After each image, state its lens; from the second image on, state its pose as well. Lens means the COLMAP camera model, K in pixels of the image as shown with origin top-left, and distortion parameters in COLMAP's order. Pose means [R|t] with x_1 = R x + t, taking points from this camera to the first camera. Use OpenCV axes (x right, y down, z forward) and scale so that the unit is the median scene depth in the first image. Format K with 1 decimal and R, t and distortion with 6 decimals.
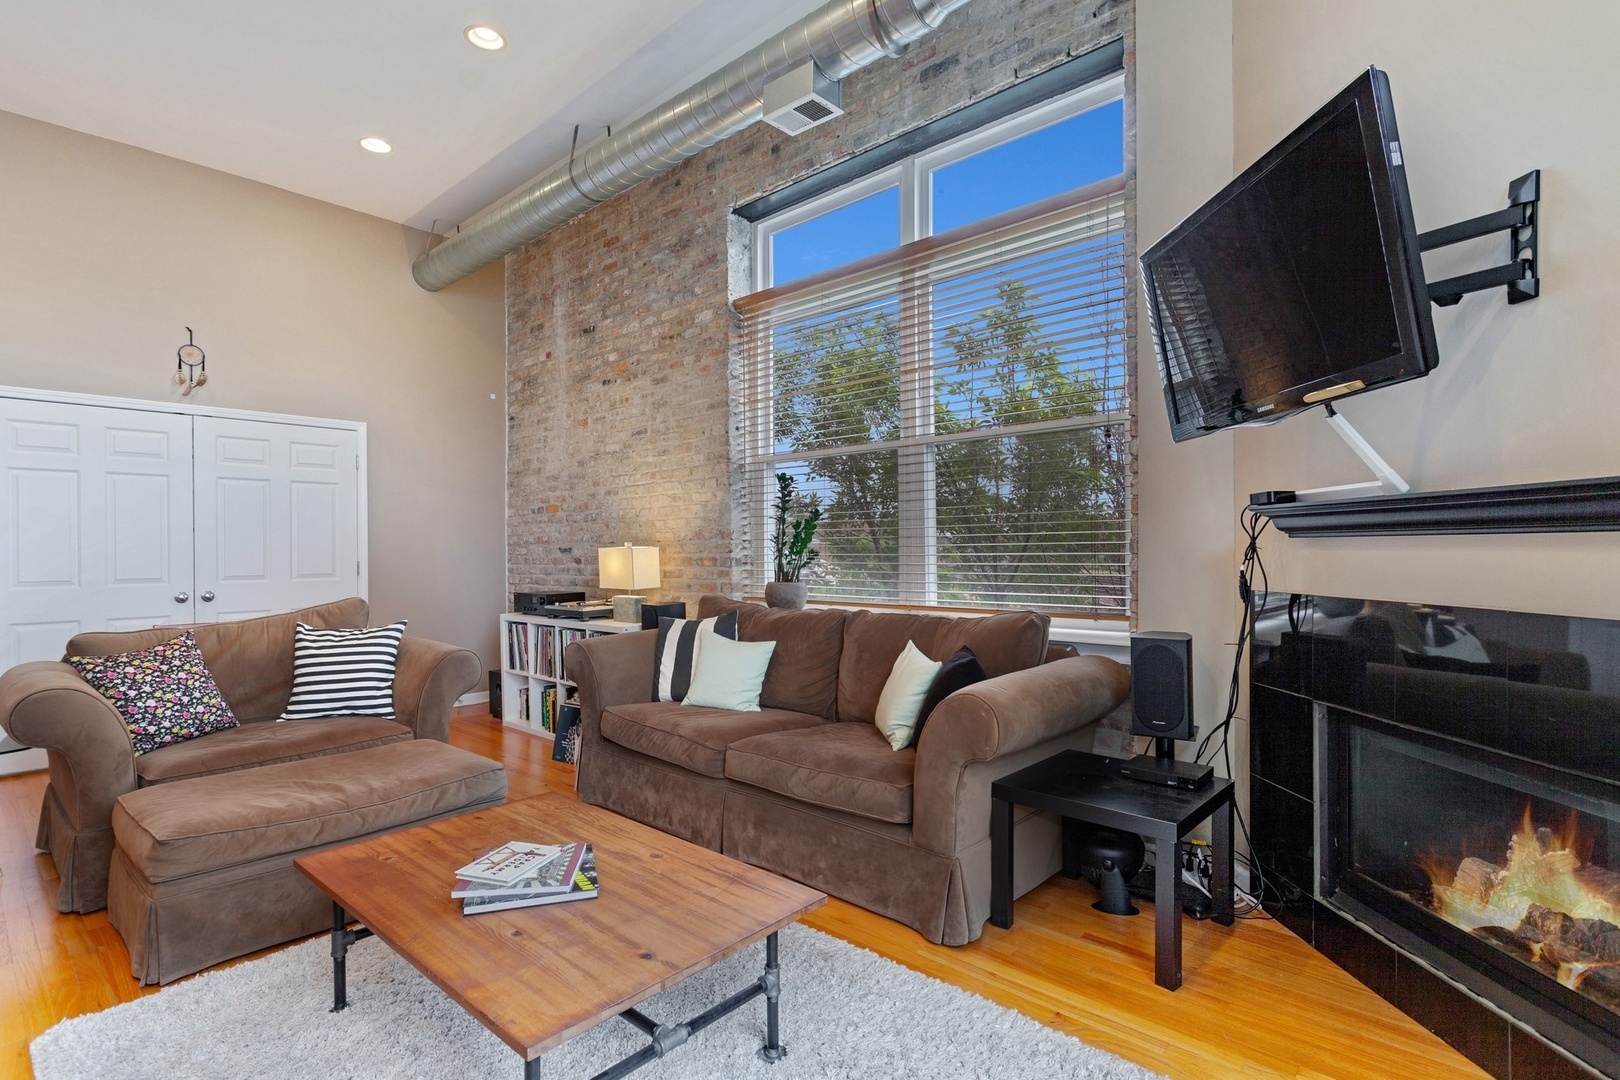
lens RADIAL K [[787.4, 0, 810.0], [0, 787.4, 540.0], [0, 0, 1]] dist [0.001484, 0.000407]
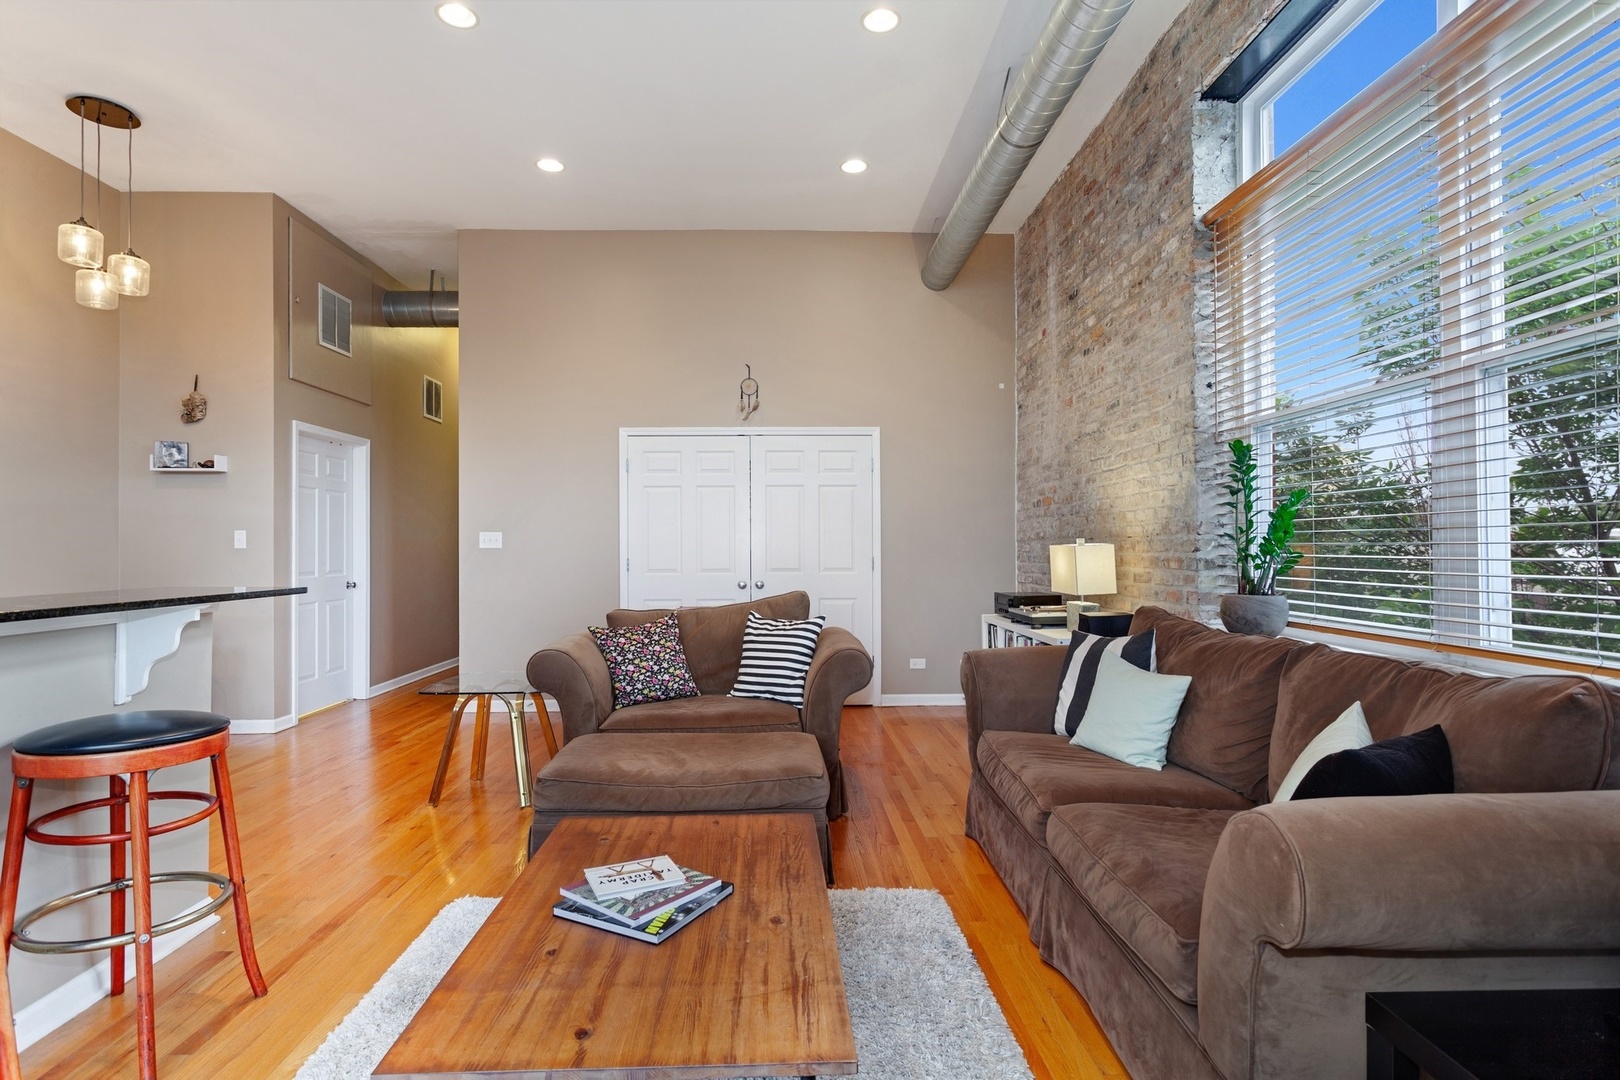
lens RADIAL K [[817.7, 0, 810.0], [0, 817.7, 540.0], [0, 0, 1]] dist [-0.023255, 0.018273]
pose [[0.698703, -0.002373, -0.715408, 0.194002], [0.006821, 0.999971, 0.003345, -0.000382], [0.715379, -0.007217, 0.698699, 0.189500]]
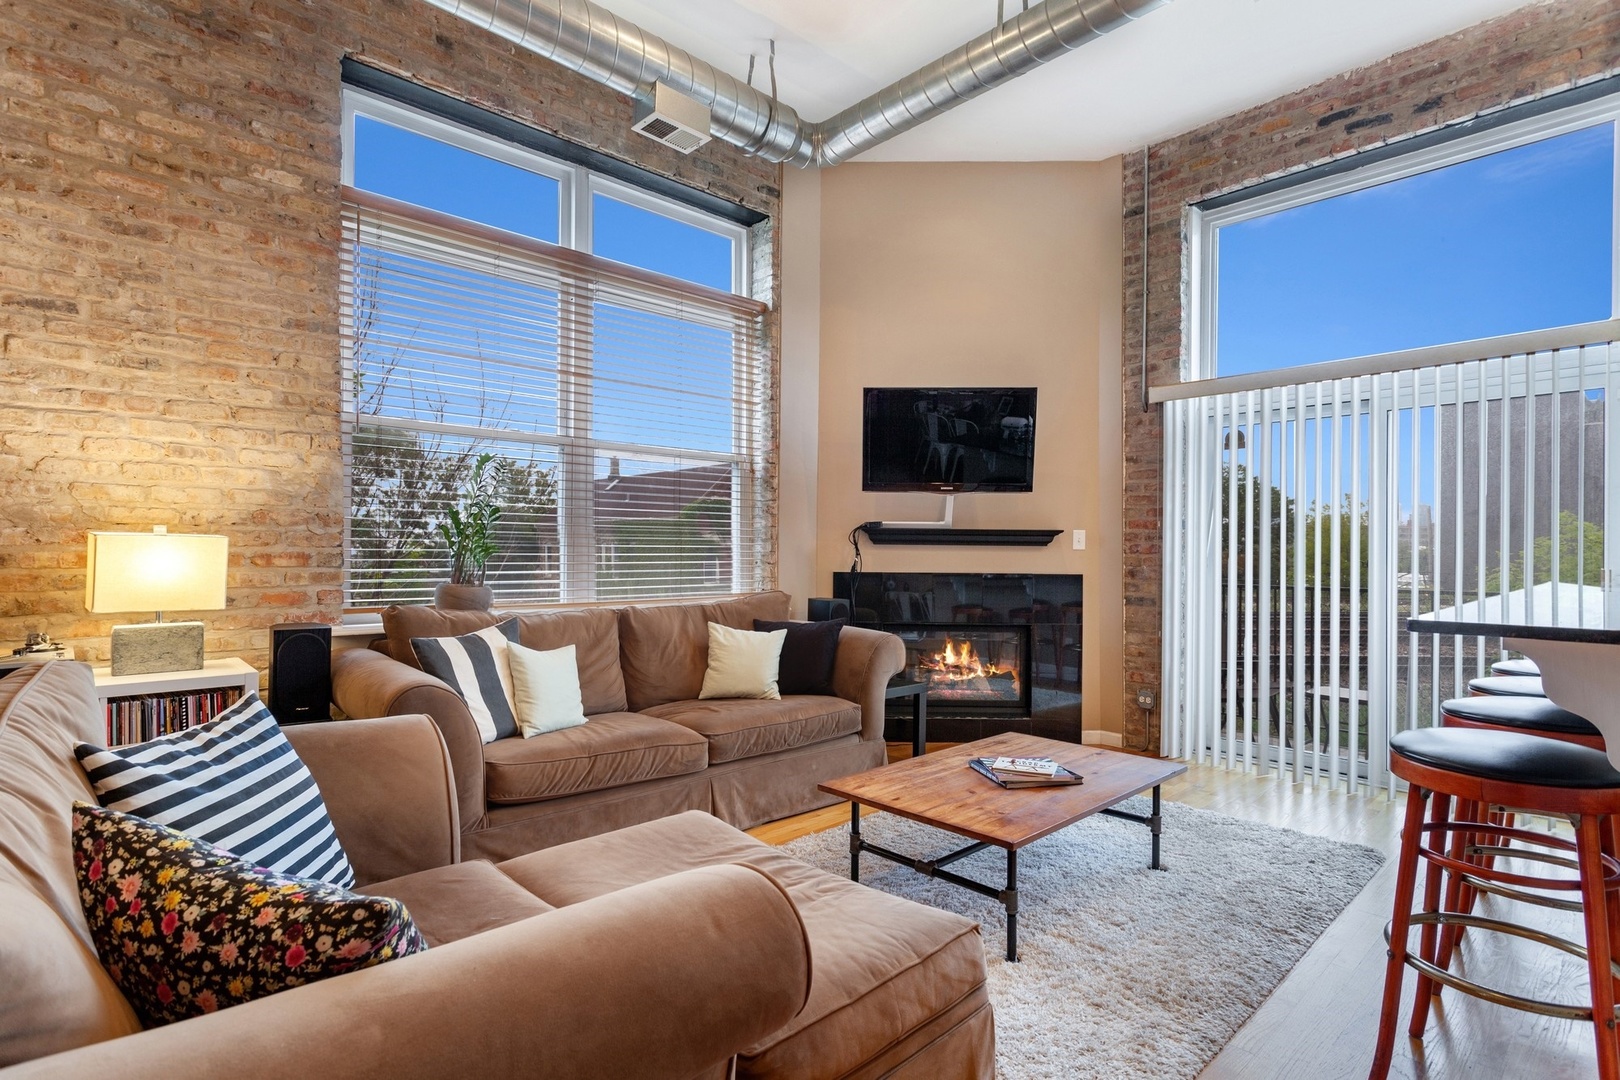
lens RADIAL K [[787.4, 0, 810.0], [0, 787.4, 540.0], [0, 0, 1]] dist [0.001484, 0.000407]
pose [[0.086130, 0.022184, 0.996037, -0.748100], [-0.021406, 0.999562, -0.020411, 0.015206], [-0.996054, -0.019564, 0.086567, 0.517870]]
